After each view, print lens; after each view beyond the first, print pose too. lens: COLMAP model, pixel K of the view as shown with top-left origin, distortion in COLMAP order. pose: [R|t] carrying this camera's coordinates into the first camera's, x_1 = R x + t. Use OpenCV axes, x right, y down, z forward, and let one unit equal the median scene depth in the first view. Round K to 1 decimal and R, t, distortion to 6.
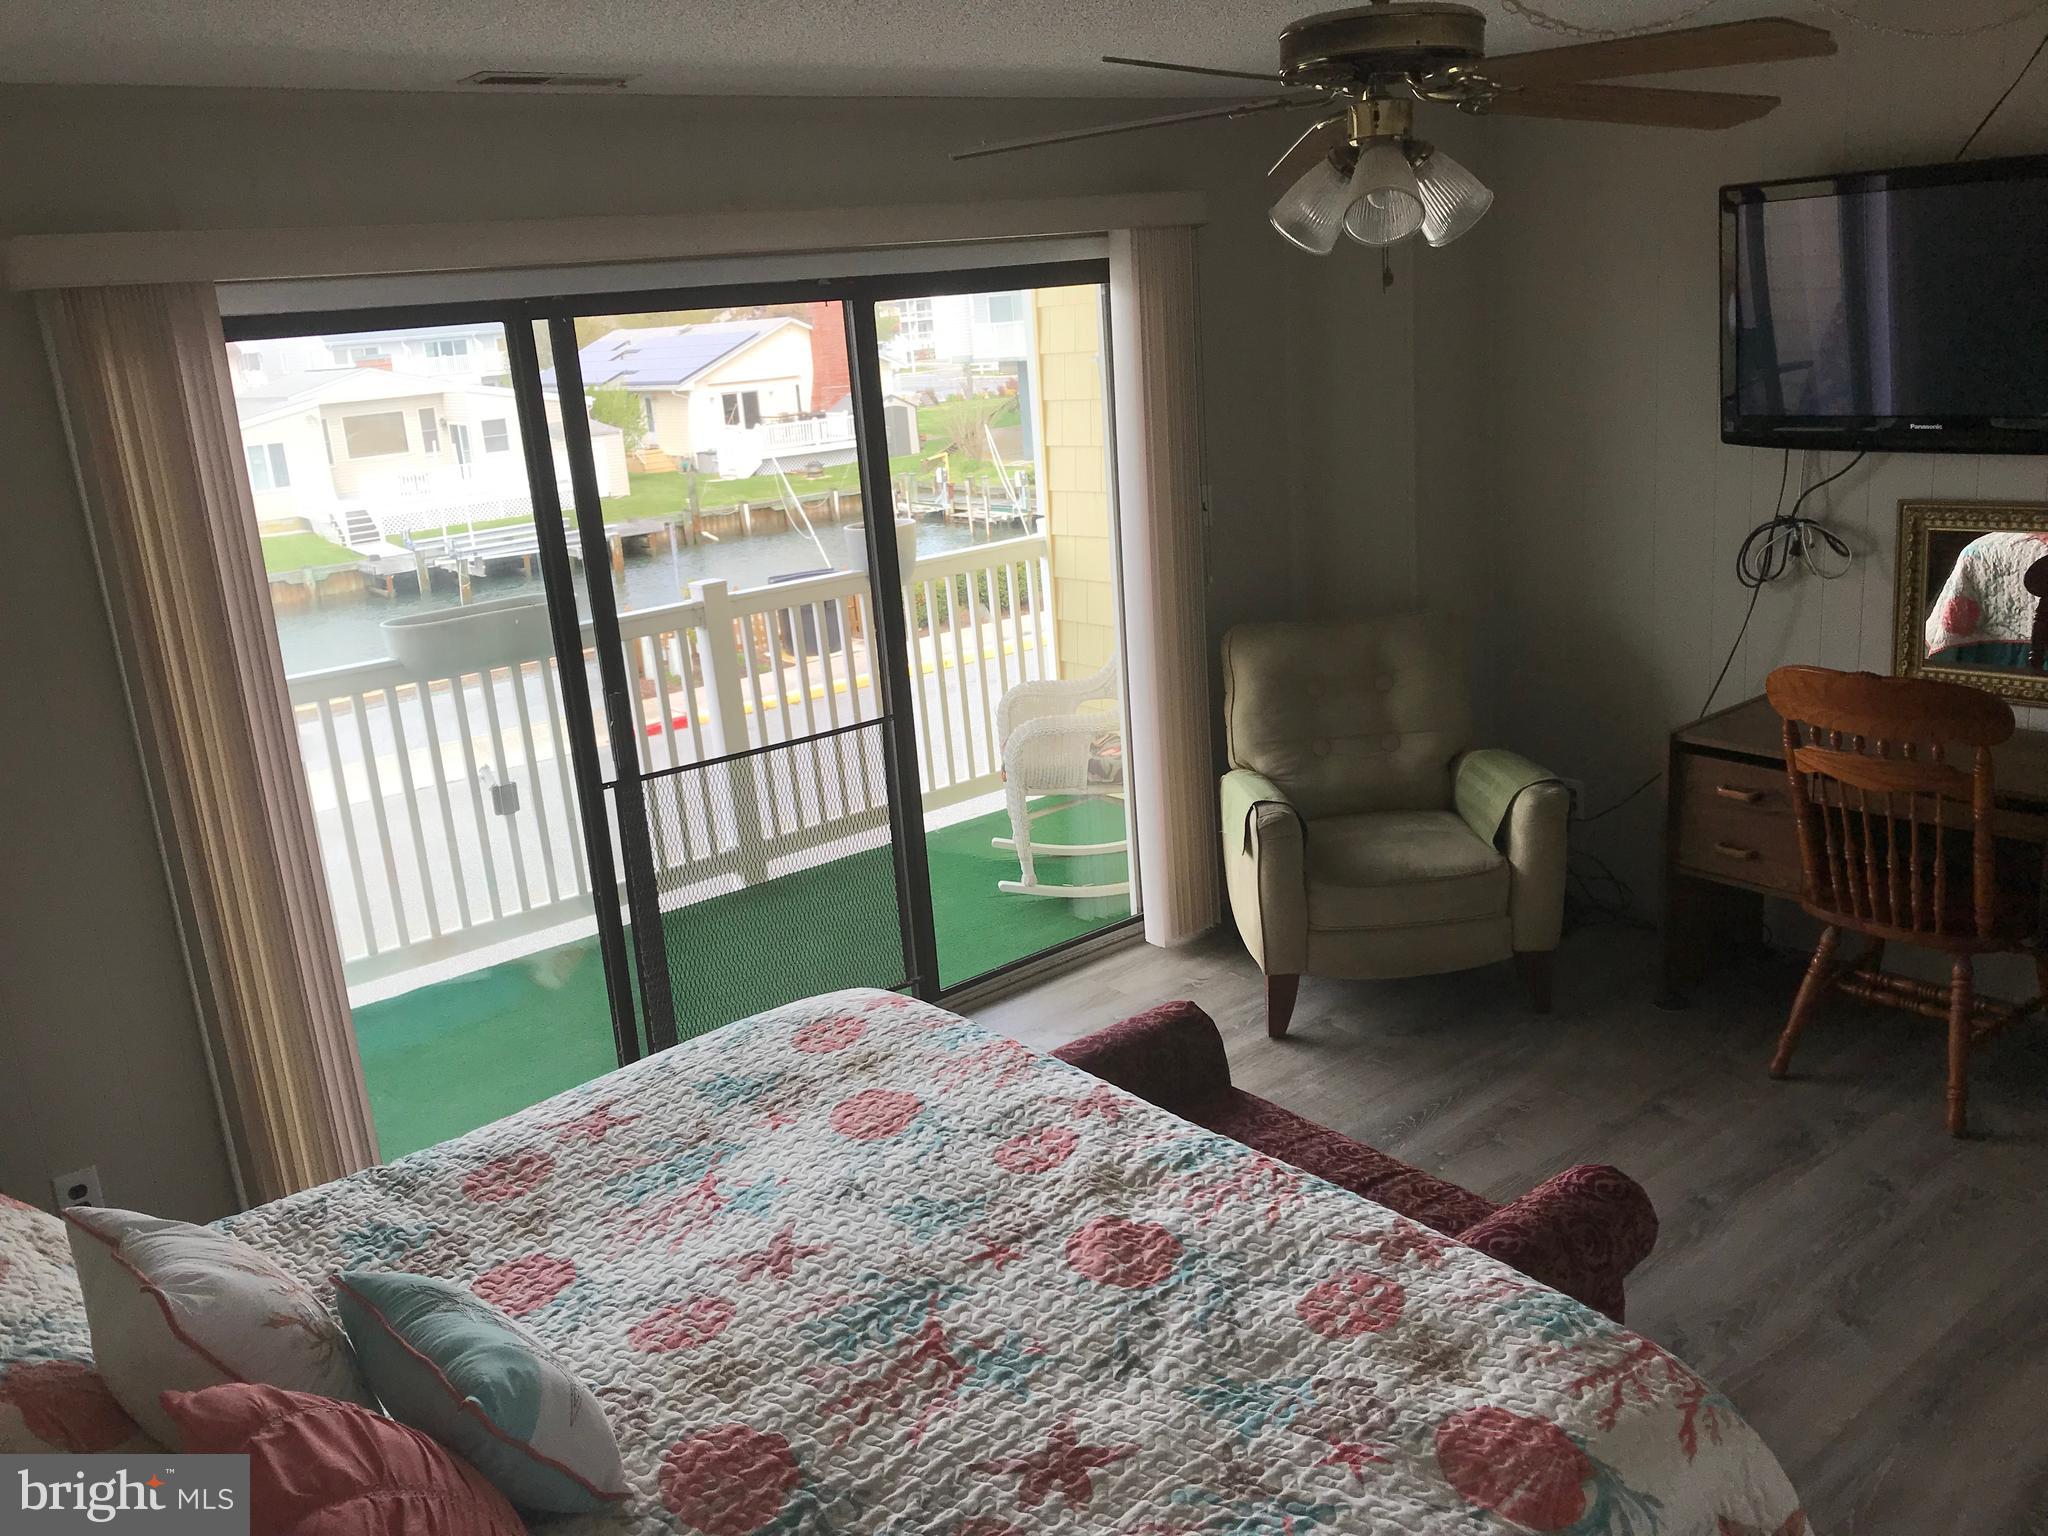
lens RADIAL K [[1672.0, 0, 1001.6], [0, 1672.0, 767.5], [0, 0, 1]] dist [0.016667, 0.012454]
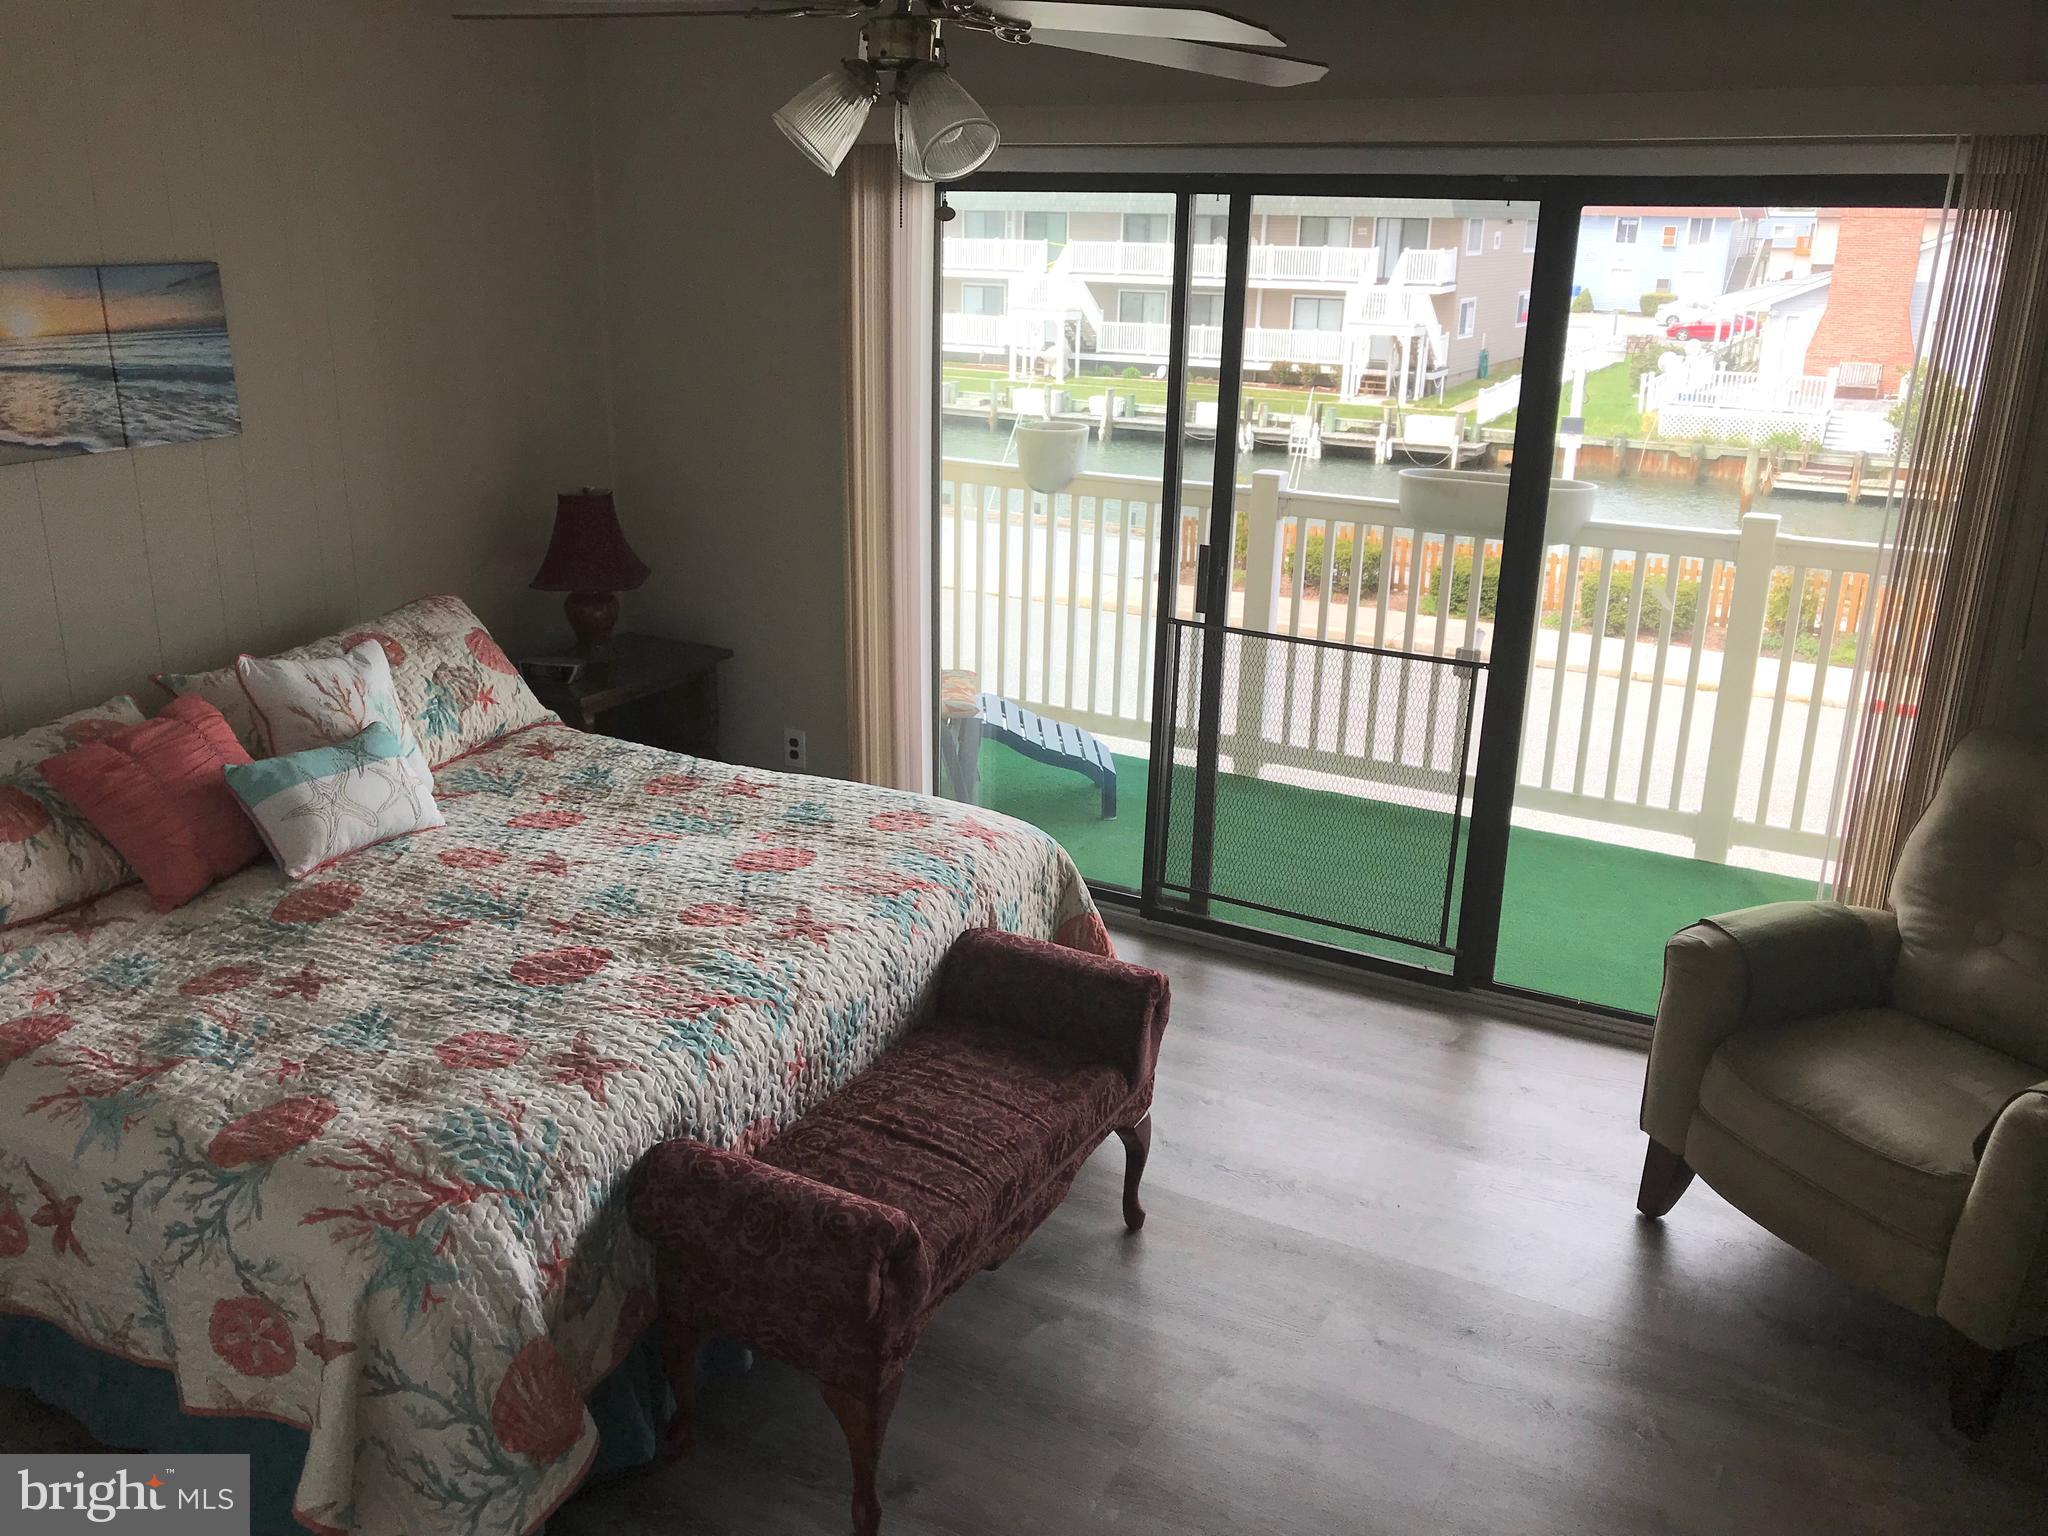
lens RADIAL K [[1672.0, 0, 1015.2], [0, 1672.0, 763.4], [0, 0, 1]] dist [0.016667, 0.012454]
pose [[0.383798, 0.366000, -0.847787, 0.781036], [-0.294060, 0.918744, 0.263511, -0.181941], [0.875344, 0.148165, 0.460238, 0.445341]]
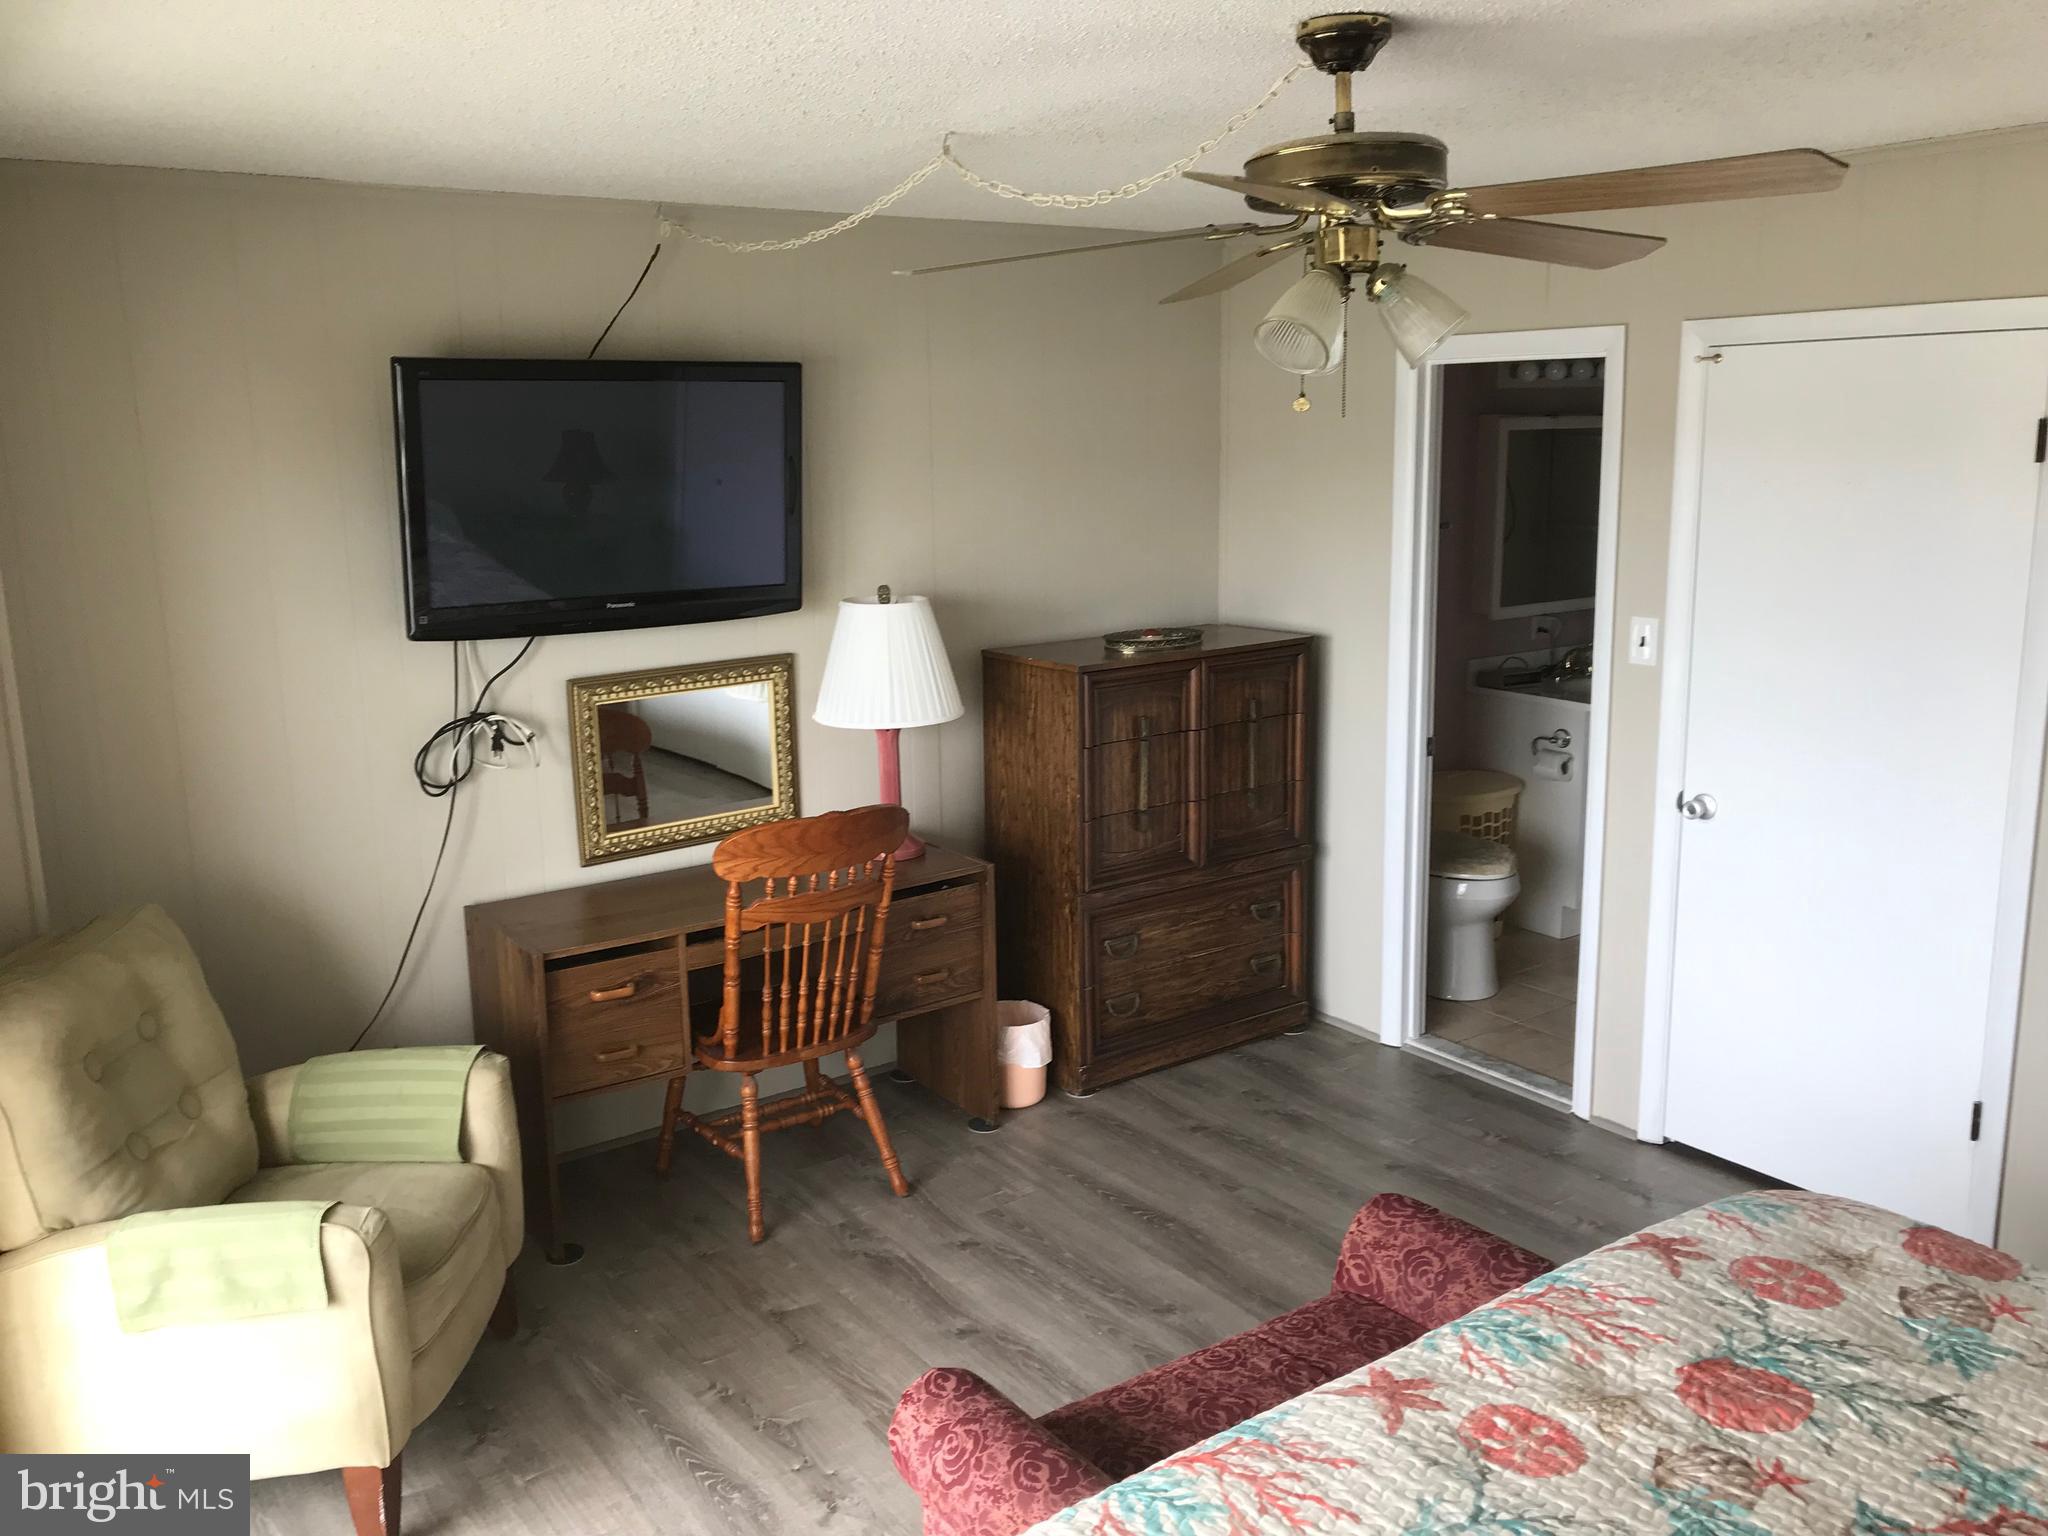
lens RADIAL K [[1672.0, 0, 1010.3], [0, 1672.0, 778.0], [0, 0, 1]] dist [0.016667, 0.012454]
pose [[0.058798, -0.132005, 0.989504, -0.528401], [0.282321, 0.952952, 0.110352, -0.160862], [-0.957516, 0.272869, 0.093300, 0.772693]]
